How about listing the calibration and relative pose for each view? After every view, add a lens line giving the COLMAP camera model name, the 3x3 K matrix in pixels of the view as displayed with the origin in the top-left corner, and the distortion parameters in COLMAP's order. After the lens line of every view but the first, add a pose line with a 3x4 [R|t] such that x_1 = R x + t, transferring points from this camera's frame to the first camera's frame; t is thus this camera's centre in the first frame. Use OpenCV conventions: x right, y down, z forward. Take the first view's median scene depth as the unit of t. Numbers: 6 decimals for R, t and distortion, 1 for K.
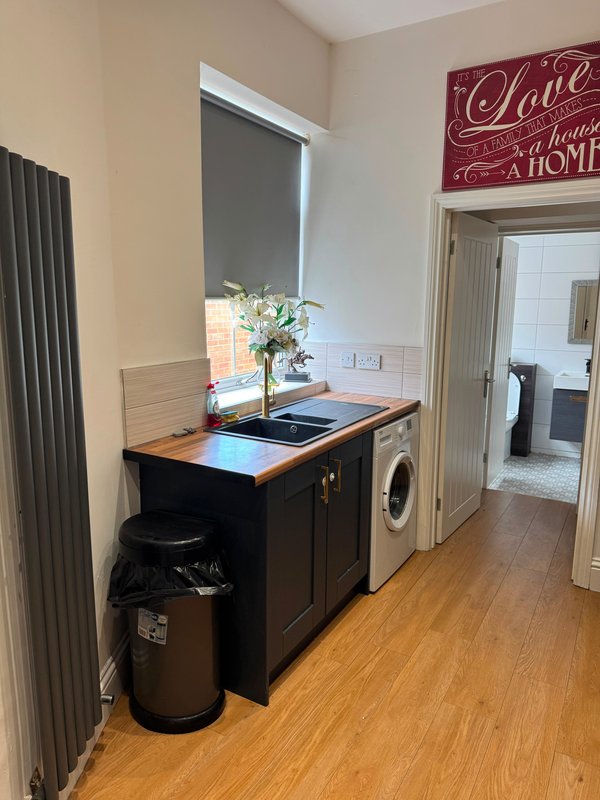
lens RADIAL K [[567.1, 0, 299.9], [0, 567.1, 399.3], [0, 0, 1]] dist [0.000681, -0.003991]
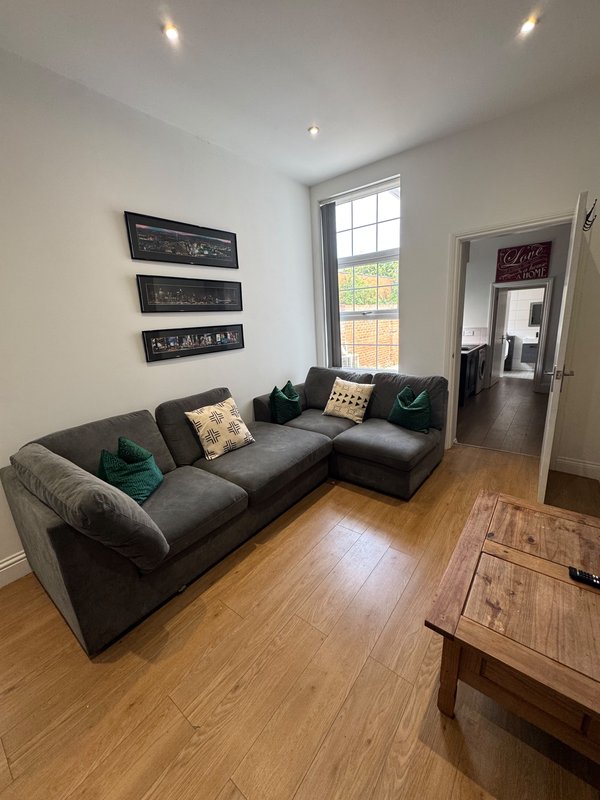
lens RADIAL K [[321.0, 0, 301.5], [0, 321.0, 402.7], [0, 0, 1]] dist [0.000248, -0.000015]
pose [[0.989756, -0.032010, -0.139134, -0.748464], [0.042473, 0.996435, 0.072894, 0.196299], [0.136305, -0.078057, 0.987587, -1.302842]]
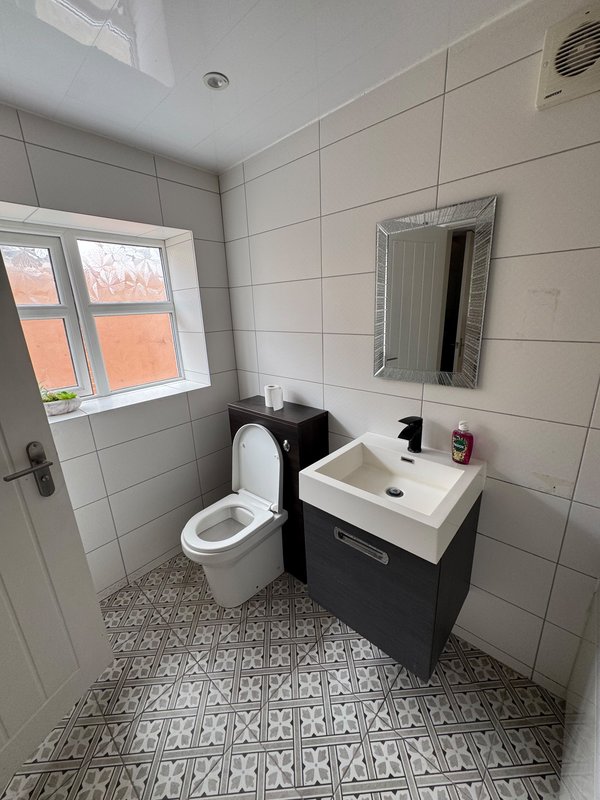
lens RADIAL K [[319.8, 0, 300.7], [0, 319.8, 398.4], [0, 0, 1]] dist [0.000588, 0.000017]
pose [[0.981627, 0.009550, -0.190571, 0.888595], [0.010322, 0.994626, 0.103013, -0.207293], [0.190531, -0.103087, 0.976254, 1.420677]]
